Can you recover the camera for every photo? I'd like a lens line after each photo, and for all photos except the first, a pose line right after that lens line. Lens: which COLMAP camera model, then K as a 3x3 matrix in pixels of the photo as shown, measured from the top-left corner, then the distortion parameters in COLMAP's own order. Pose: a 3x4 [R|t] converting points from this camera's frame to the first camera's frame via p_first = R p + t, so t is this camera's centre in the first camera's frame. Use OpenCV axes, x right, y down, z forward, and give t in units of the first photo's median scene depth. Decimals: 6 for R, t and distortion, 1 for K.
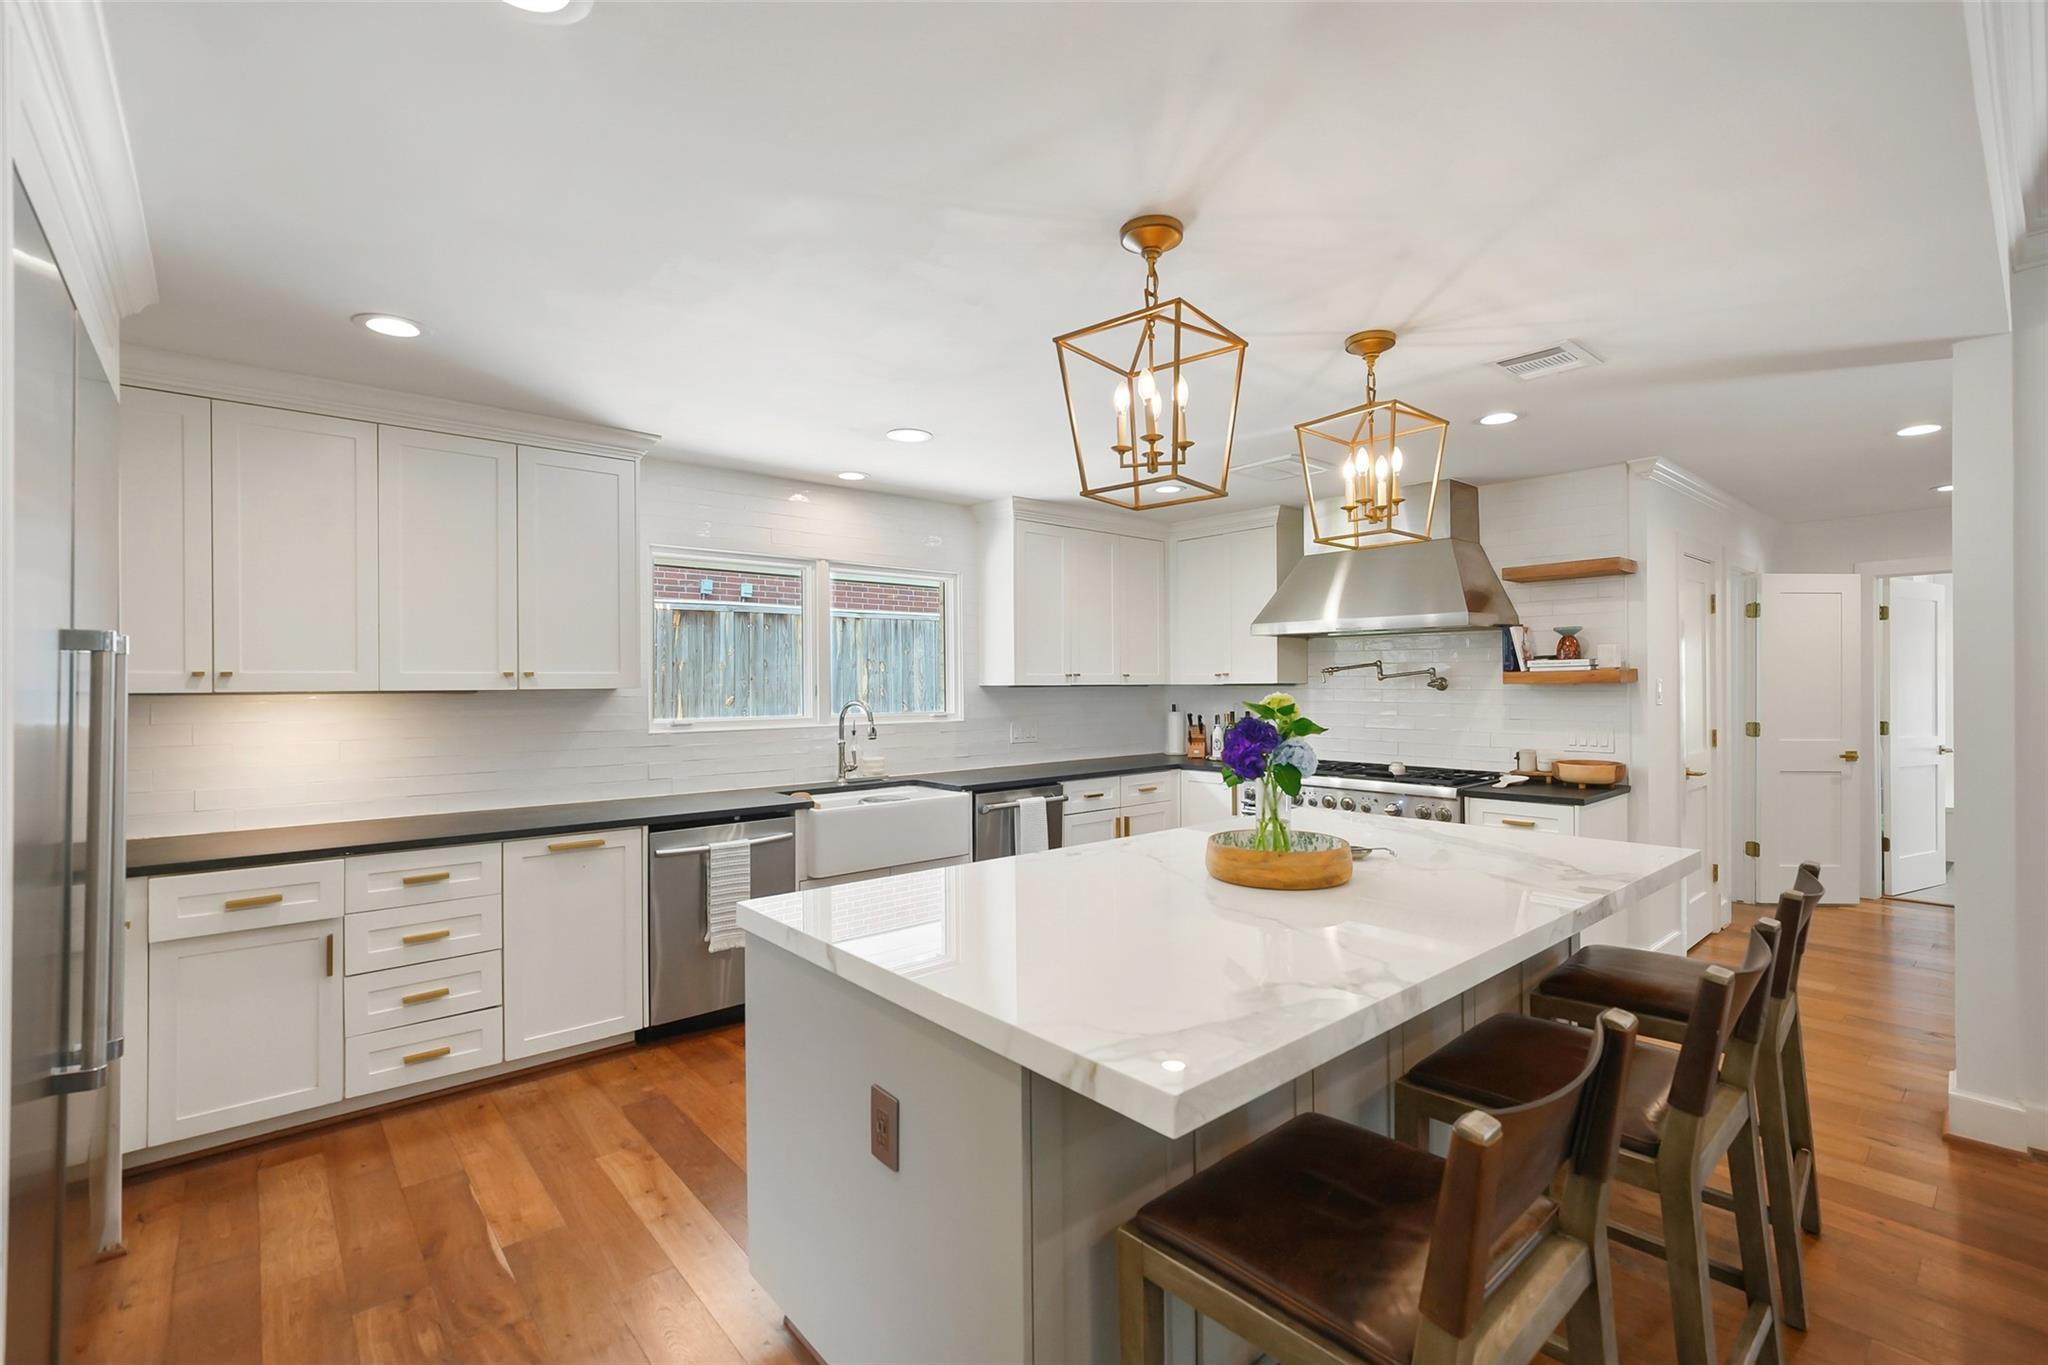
lens RADIAL K [[898.1, 0, 1024.0], [0, 898.1, 682.5], [0, 0, 1]] dist [-0.003711, -0.000380]
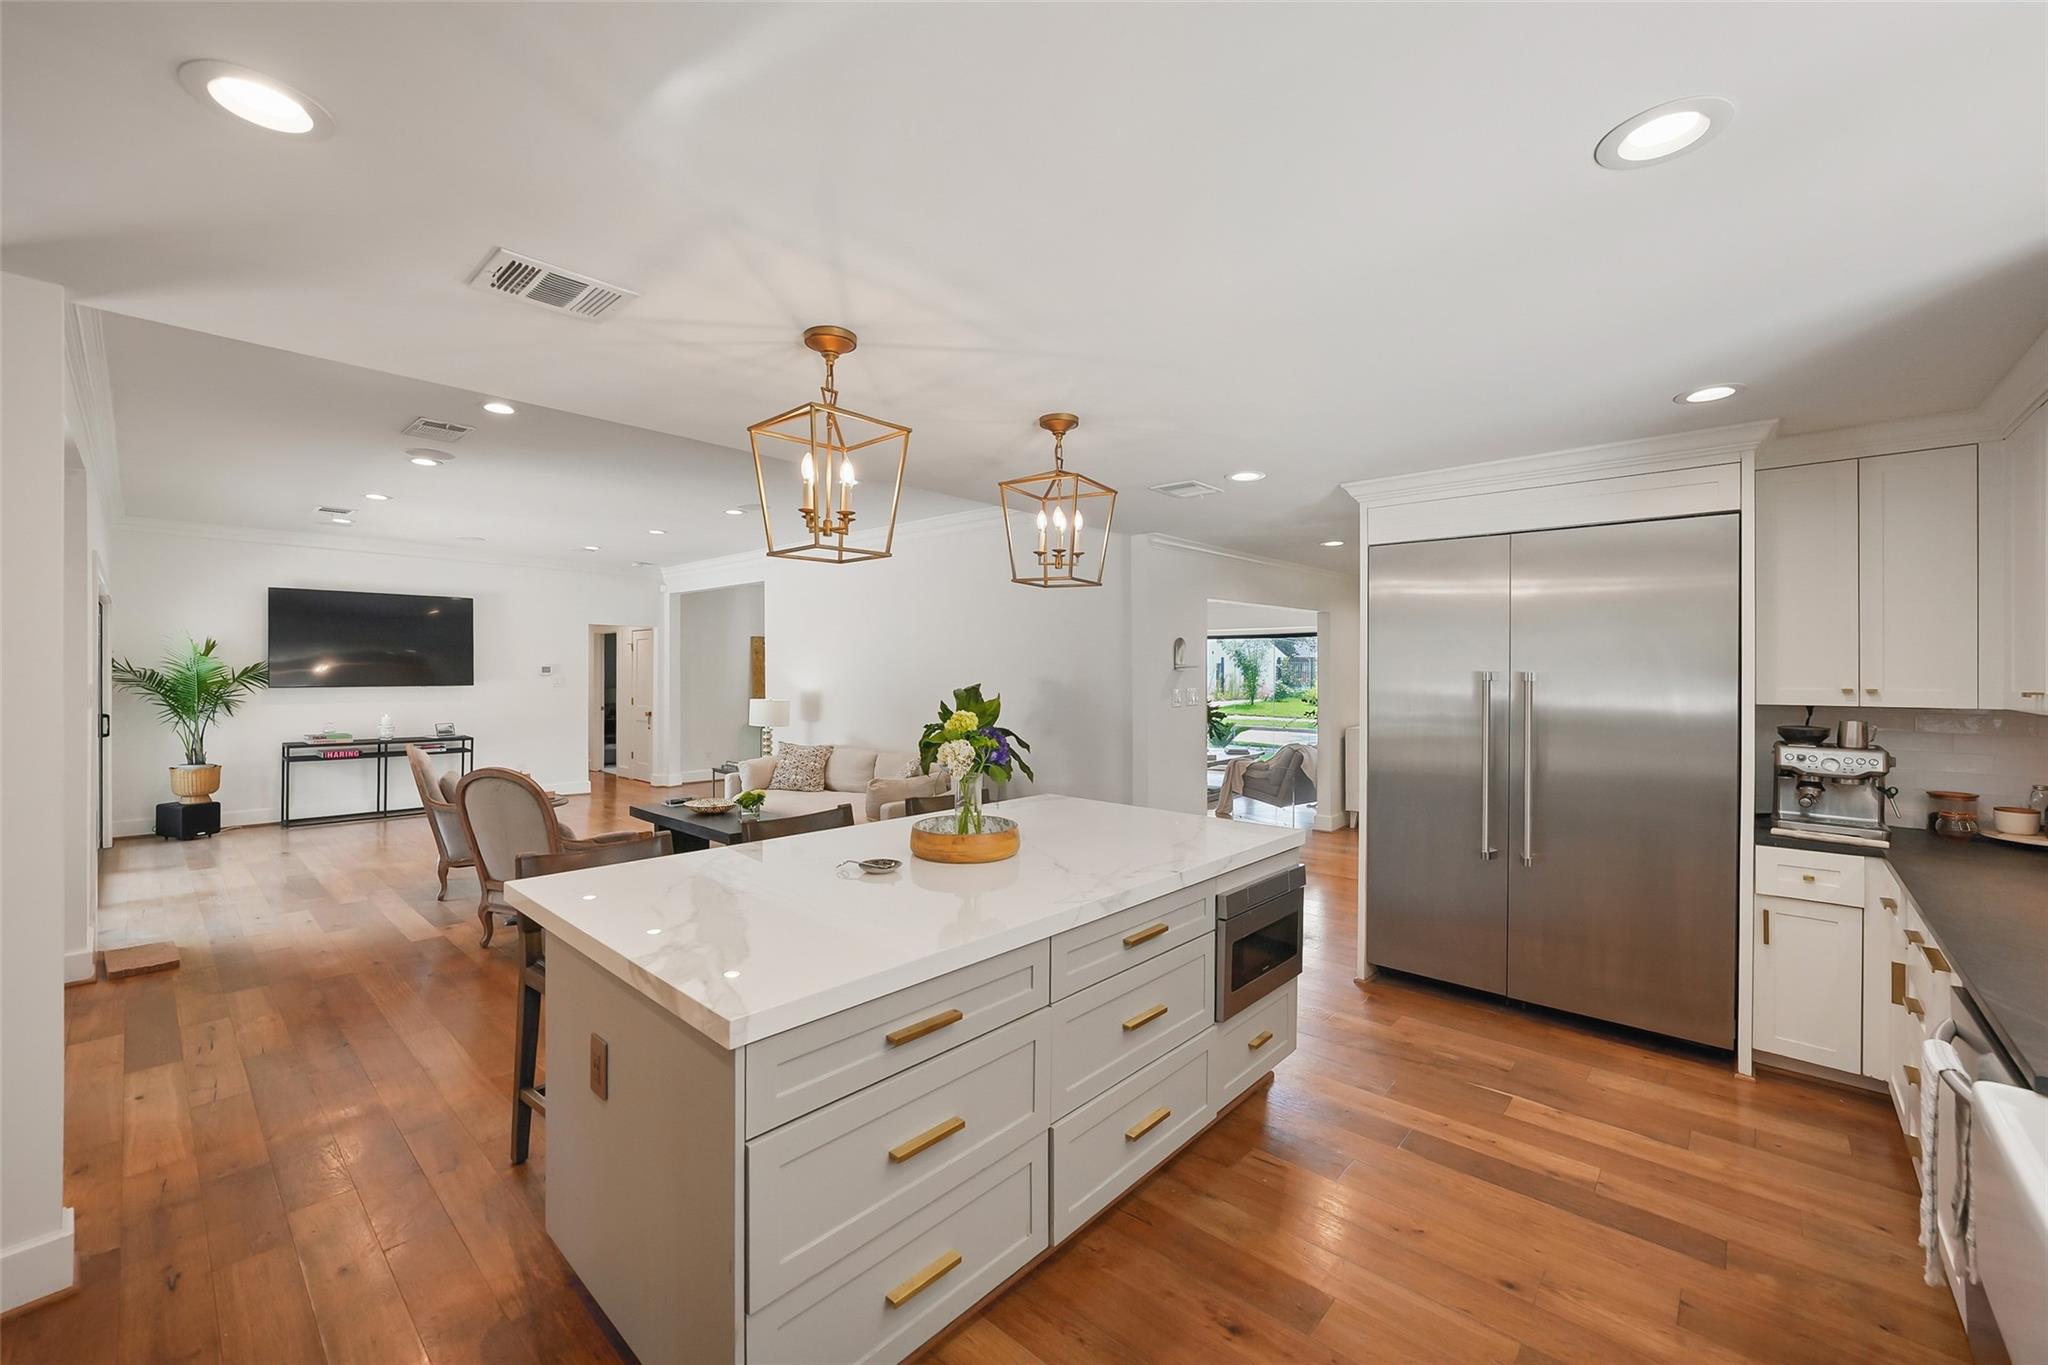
lens RADIAL K [[818.0, 0, 1018.5], [0, 818.0, 674.2], [0, 0, 1]] dist [-0.009022, 0.000290]
pose [[-0.993565, 0.002807, -0.113228, 0.182072], [0.002186, 0.999982, 0.005612, -0.024933], [0.113242, 0.005328, -0.993553, 1.171937]]
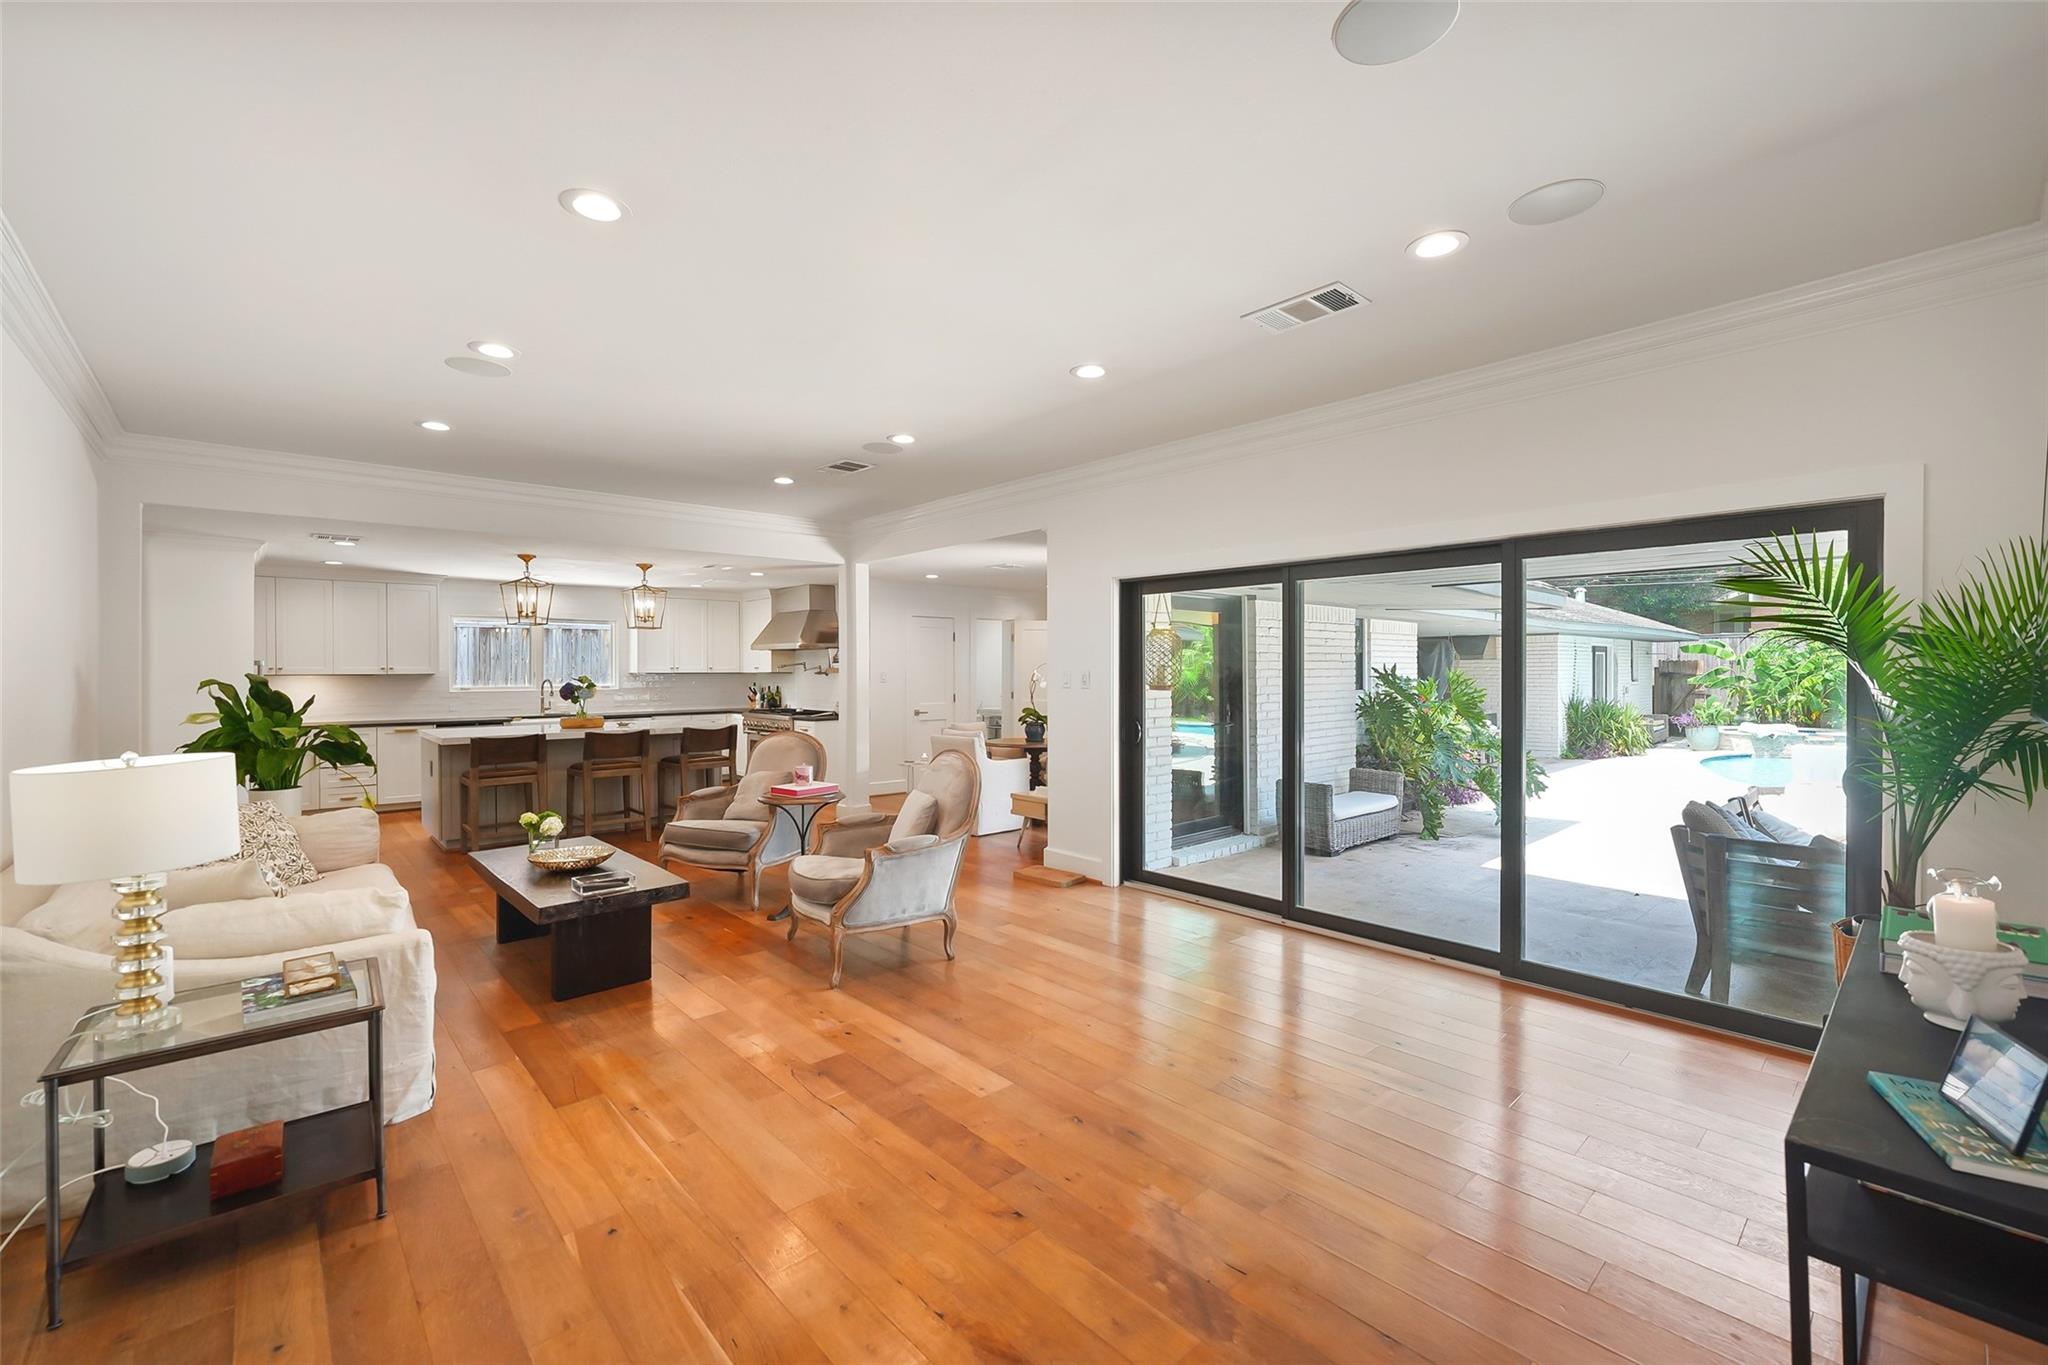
lens RADIAL K [[852.2, 0, 1016.8], [0, 852.2, 675.7], [0, 0, 1]] dist [-0.012608, 0.006088]
pose [[0.999853, 0.003619, 0.016752, 1.048040], [-0.003759, 0.999959, 0.008293, -0.012676], [-0.016721, -0.008355, 0.999825, -1.287862]]
